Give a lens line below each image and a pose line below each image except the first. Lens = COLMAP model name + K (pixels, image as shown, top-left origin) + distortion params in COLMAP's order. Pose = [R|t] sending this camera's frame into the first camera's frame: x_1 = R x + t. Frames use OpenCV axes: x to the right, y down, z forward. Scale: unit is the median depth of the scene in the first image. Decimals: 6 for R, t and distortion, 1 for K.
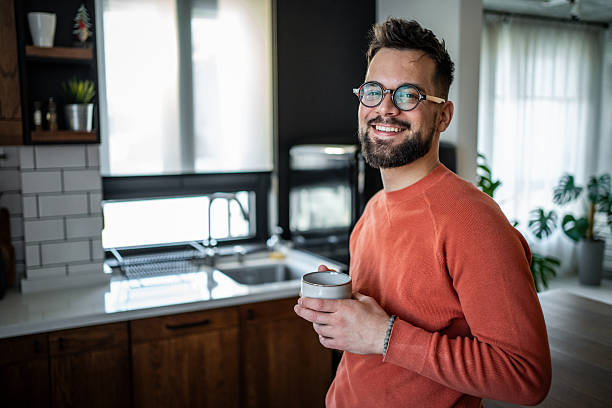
lens RADIAL K [[625.9, 0, 306.0], [0, 625.9, 204.0], [0, 0, 1]] dist [-0.029201, 0.153654]
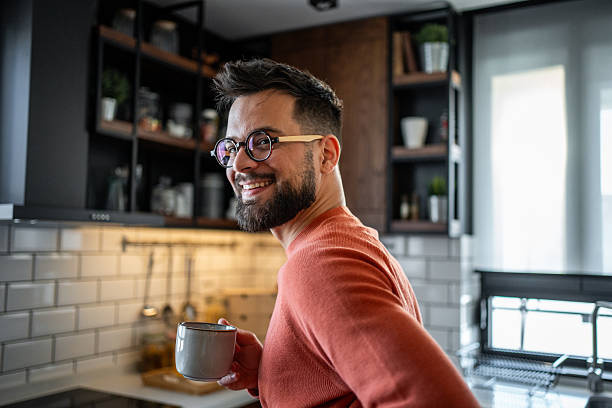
lens RADIAL K [[648.8, 0, 306.0], [0, 648.8, 204.0], [0, 0, 1]] dist [0.003806, 0.025675]
pose [[0.529375, -0.037650, -0.847552, 0.458905], [-0.125819, 0.984483, -0.122318, 0.015769], [0.839006, 0.171391, 0.516424, 0.248122]]
